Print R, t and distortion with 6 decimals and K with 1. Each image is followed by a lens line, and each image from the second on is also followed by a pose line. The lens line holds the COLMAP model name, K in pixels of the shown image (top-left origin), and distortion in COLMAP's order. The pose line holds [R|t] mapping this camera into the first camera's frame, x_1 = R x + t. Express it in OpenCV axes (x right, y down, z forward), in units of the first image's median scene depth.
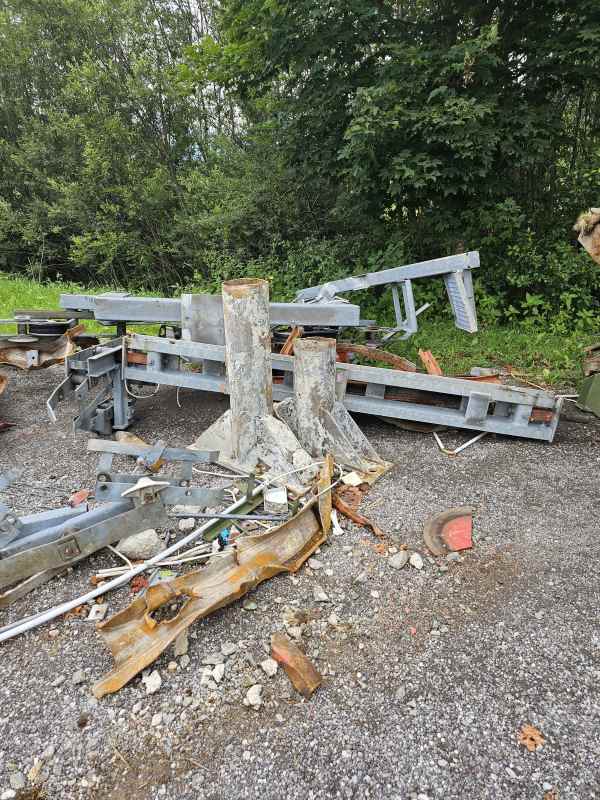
lens RADIAL K [[540.0, 0, 300.0], [0, 540.0, 392.3], [0, 0, 1]] dist [0.047971, -0.016004]
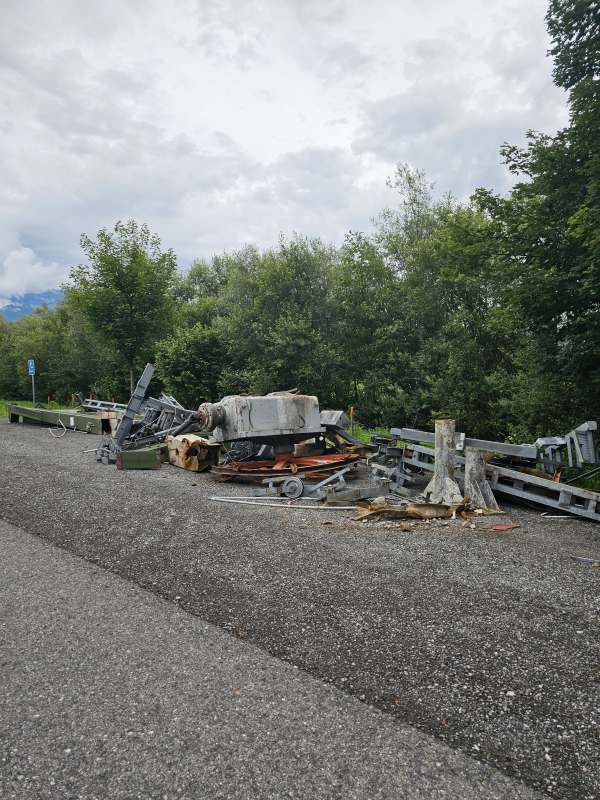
lens RADIAL K [[540.0, 0, 300.3], [0, 540.0, 401.7], [0, 0, 1]] dist [0.047971, -0.016004]
pose [[0.765806, 0.051337, -0.641019, 0.719723], [-0.249382, 0.942510, -0.222447, 0.319361], [0.592748, 0.330210, 0.734583, -0.915628]]
